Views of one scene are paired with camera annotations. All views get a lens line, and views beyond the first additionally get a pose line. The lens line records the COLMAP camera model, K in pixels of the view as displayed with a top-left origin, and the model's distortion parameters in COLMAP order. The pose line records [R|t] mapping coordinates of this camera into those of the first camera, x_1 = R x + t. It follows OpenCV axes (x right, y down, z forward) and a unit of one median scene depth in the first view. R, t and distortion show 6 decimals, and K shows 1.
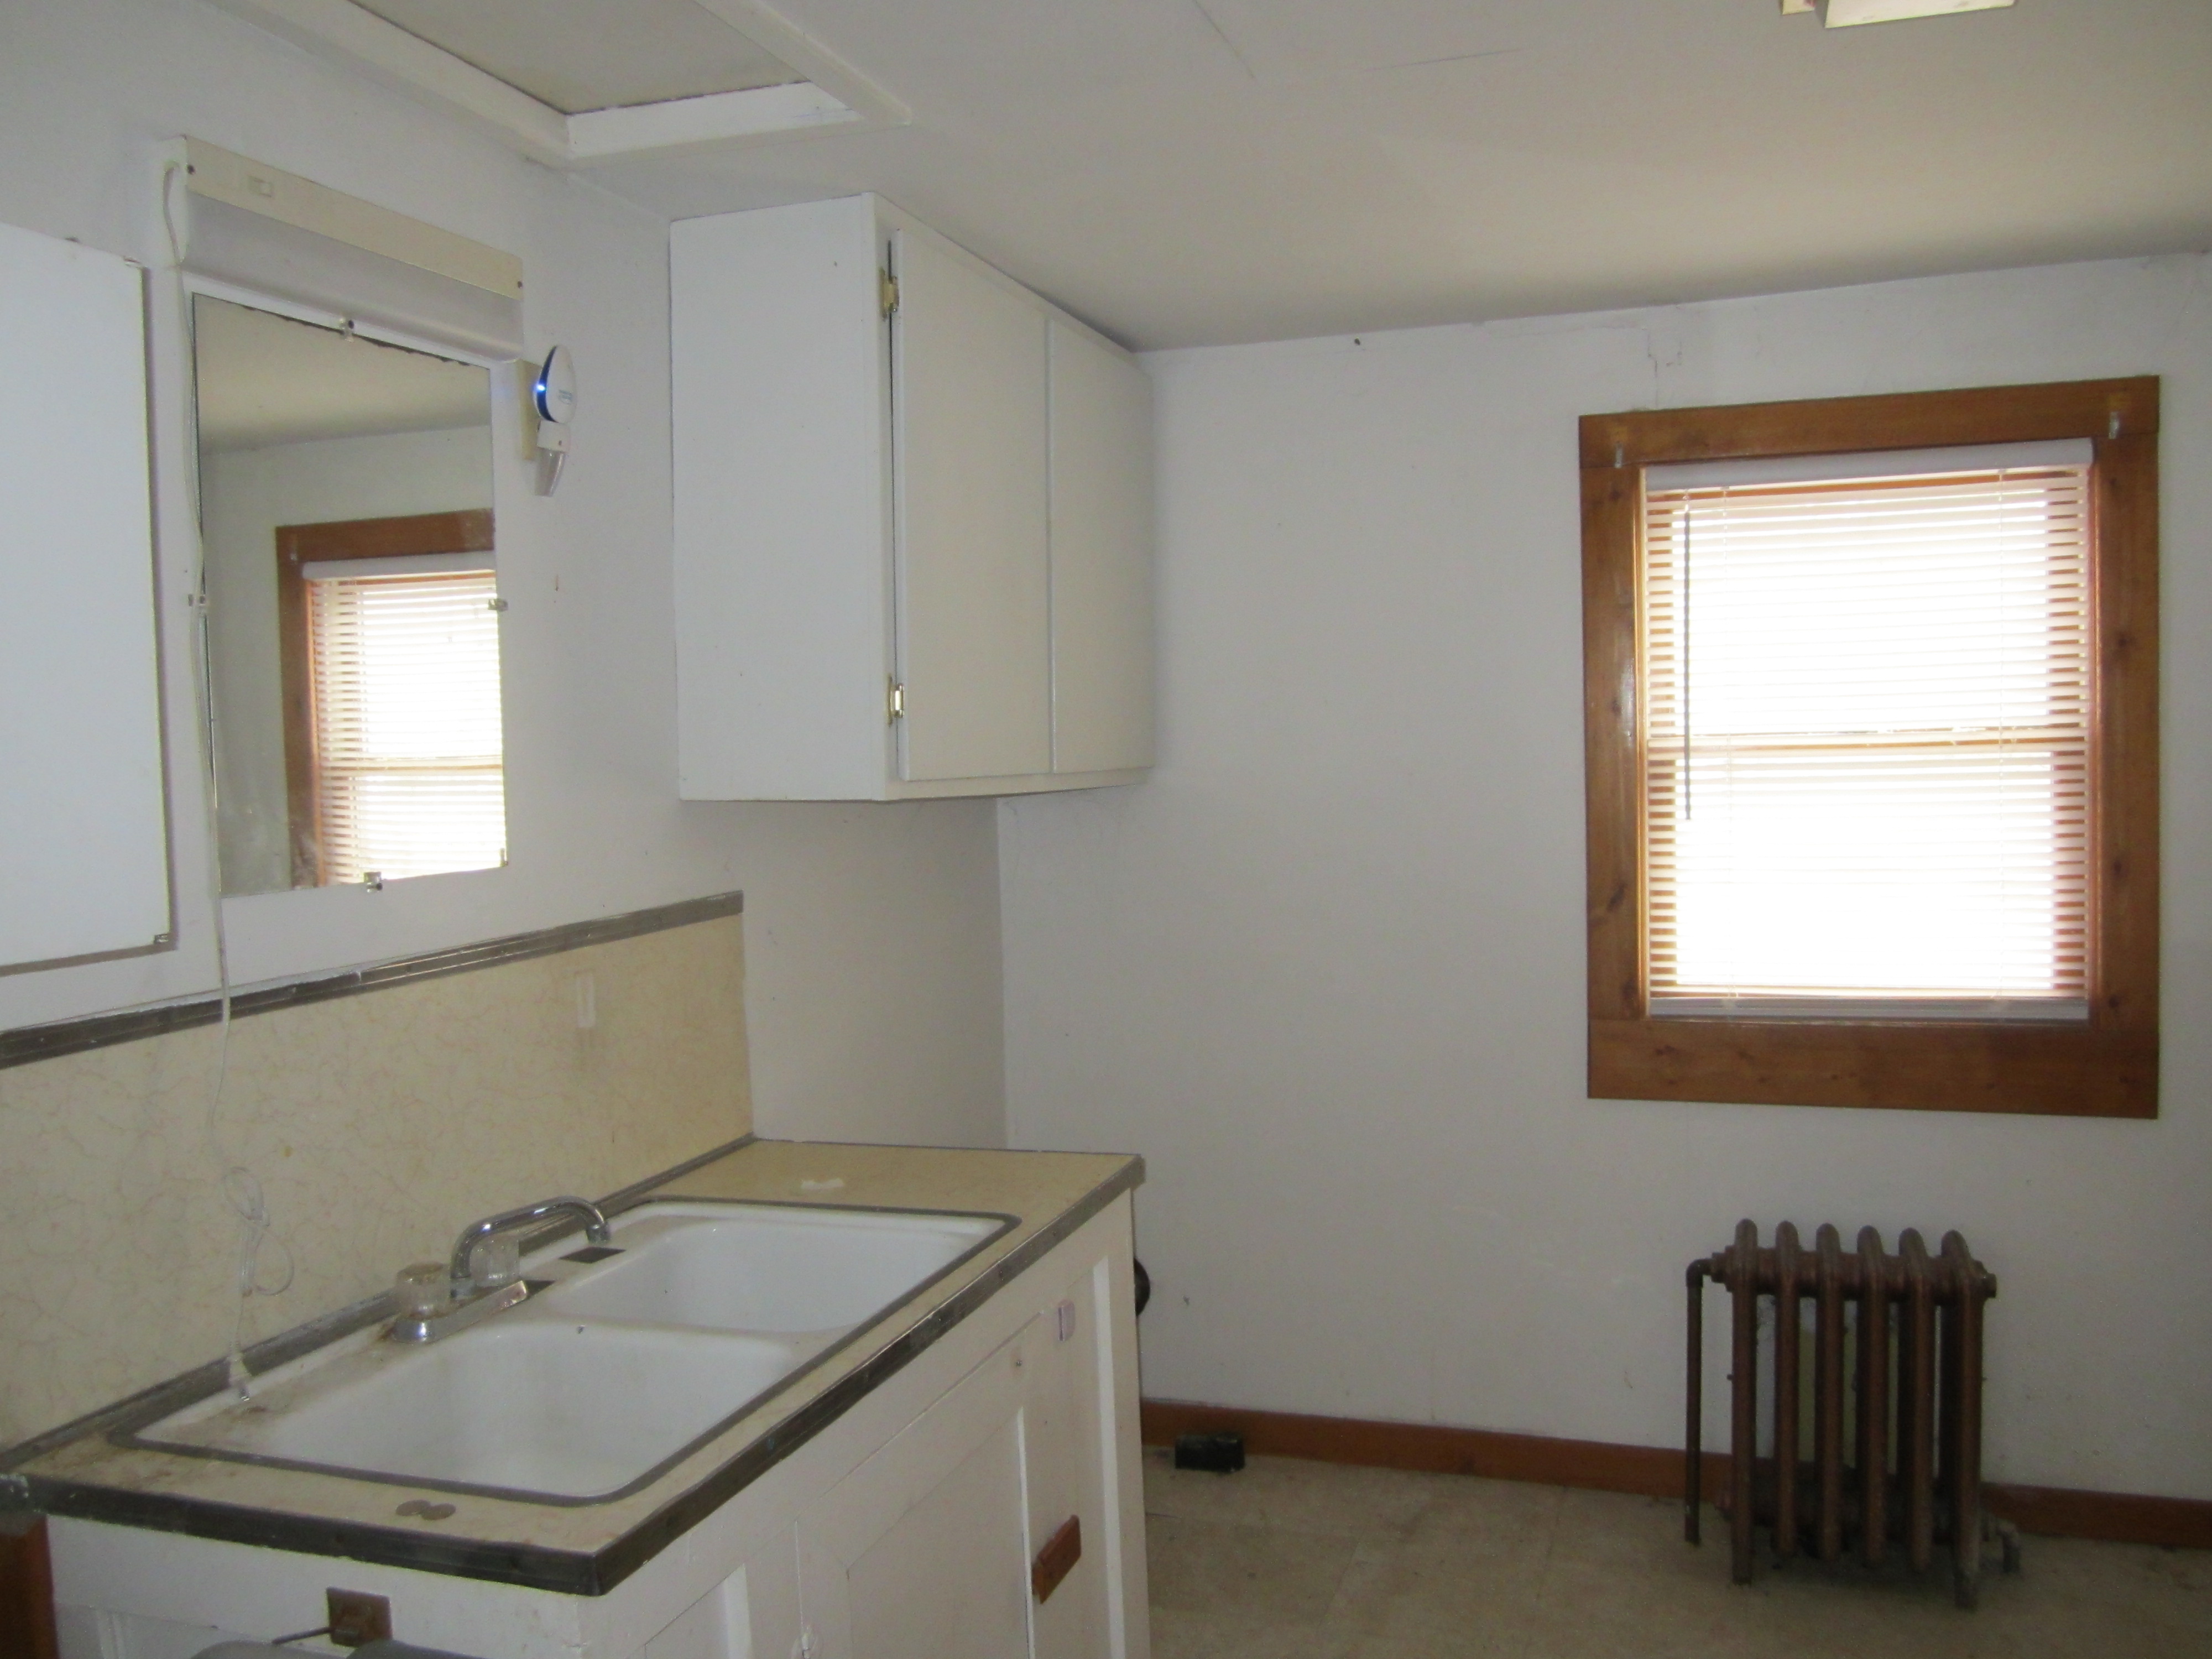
lens RADIAL K [[1800.5, 0, 1107.8], [0, 1800.5, 831.2], [0, 0, 1]] dist [-0.052589, 0.017673]
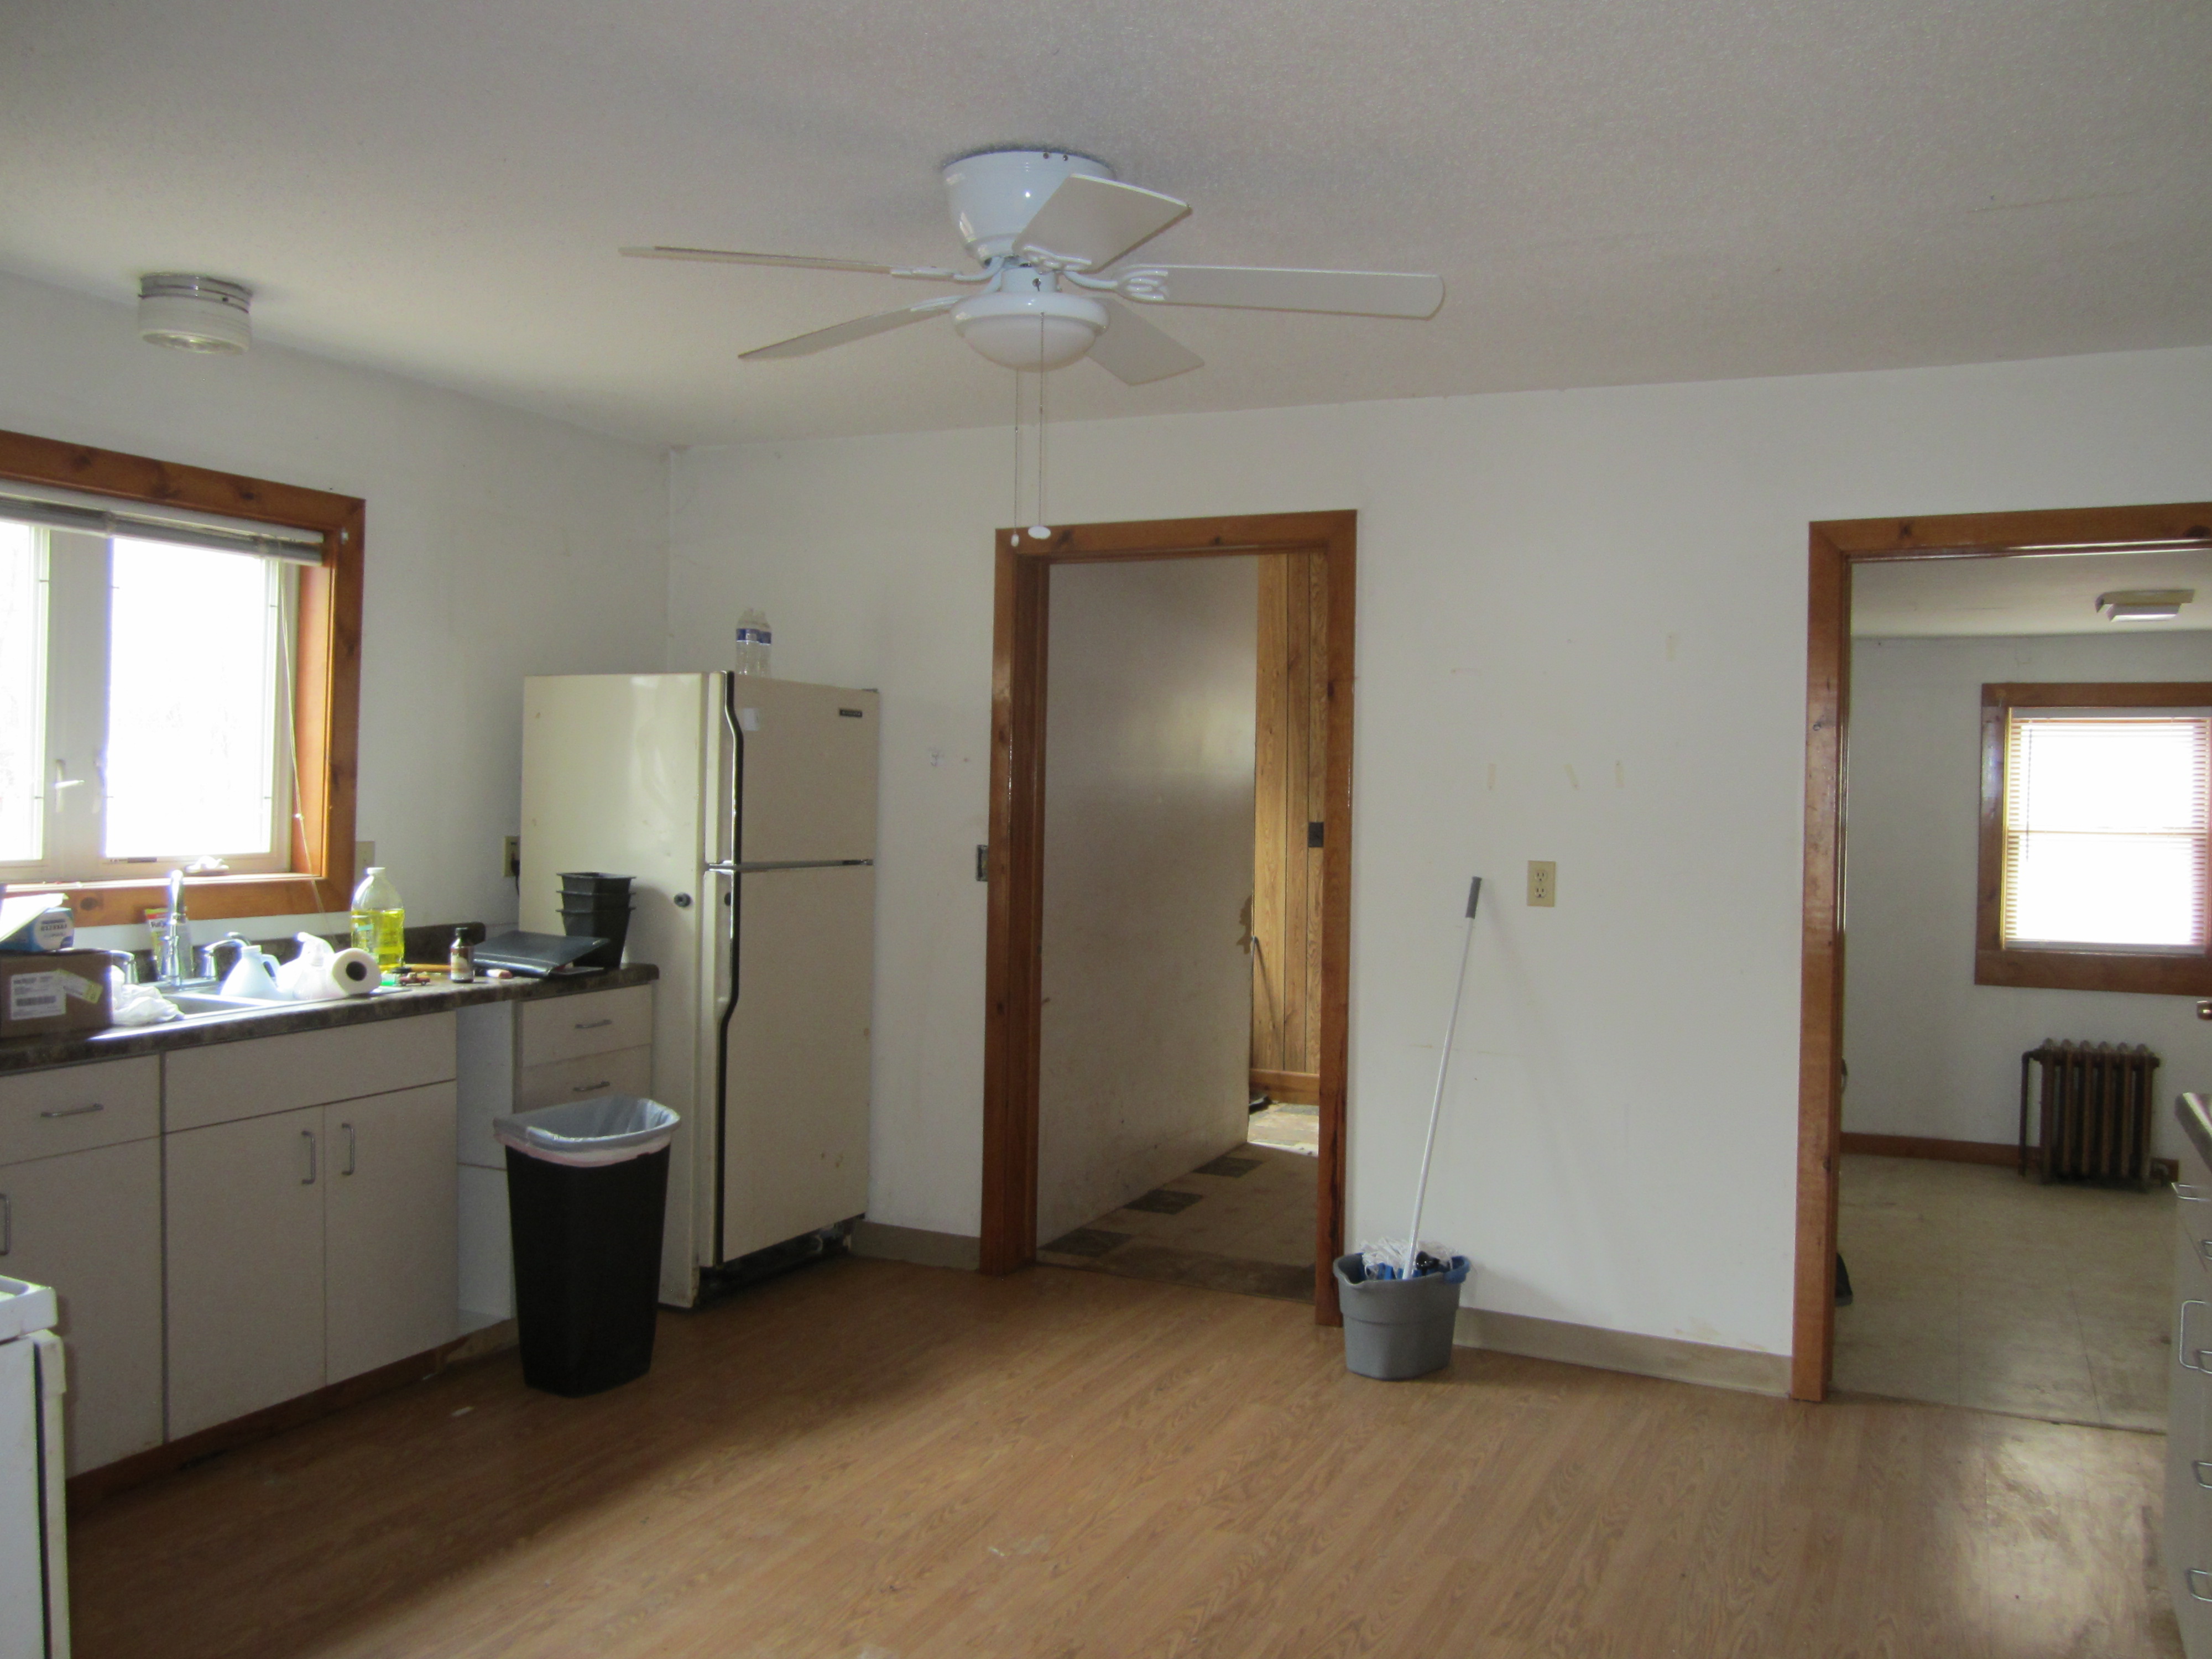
lens RADIAL K [[1800.5, 0, 1104.2], [0, 1800.5, 825.9], [0, 0, 1]] dist [-0.052589, 0.017673]
pose [[0.994227, 0.042578, -0.098489, -0.624392], [-0.046058, 0.998382, -0.033340, 0.077074], [0.096910, 0.037684, 0.994580, -1.371129]]
